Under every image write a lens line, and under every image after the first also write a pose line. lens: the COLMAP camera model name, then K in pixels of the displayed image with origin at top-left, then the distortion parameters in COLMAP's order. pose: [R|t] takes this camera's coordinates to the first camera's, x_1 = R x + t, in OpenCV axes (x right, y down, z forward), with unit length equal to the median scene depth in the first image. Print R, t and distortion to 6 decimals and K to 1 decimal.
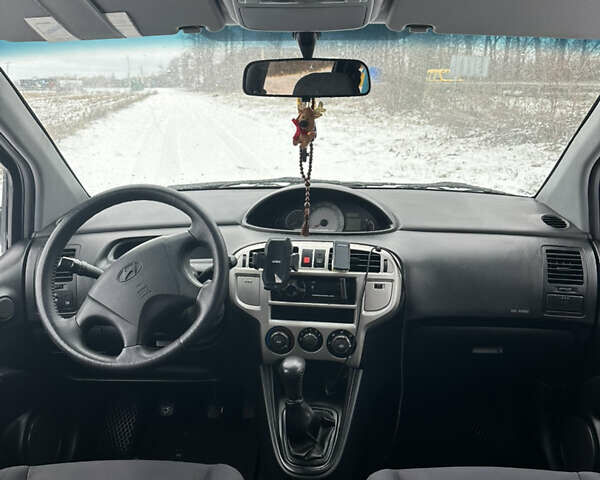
lens RADIAL K [[552.7, 0, 300.0], [0, 552.7, 240.0], [0, 0, 1]] dist [0.081980, -0.012169]
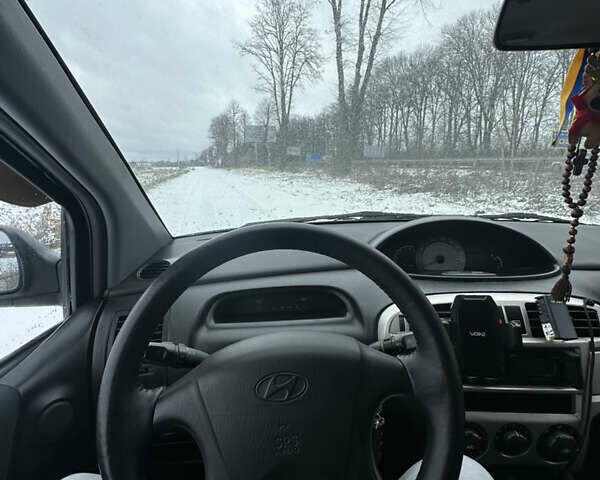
lens RADIAL K [[315.7, 0, 300.0], [0, 315.7, 240.0], [0, 0, 1]] dist [0.012519, 0.000470]
pose [[0.997232, -0.029909, 0.068071, -0.238088], [0.032251, 0.998916, -0.033573, -0.057438], [-0.066993, 0.035676, 0.997115, 0.548063]]
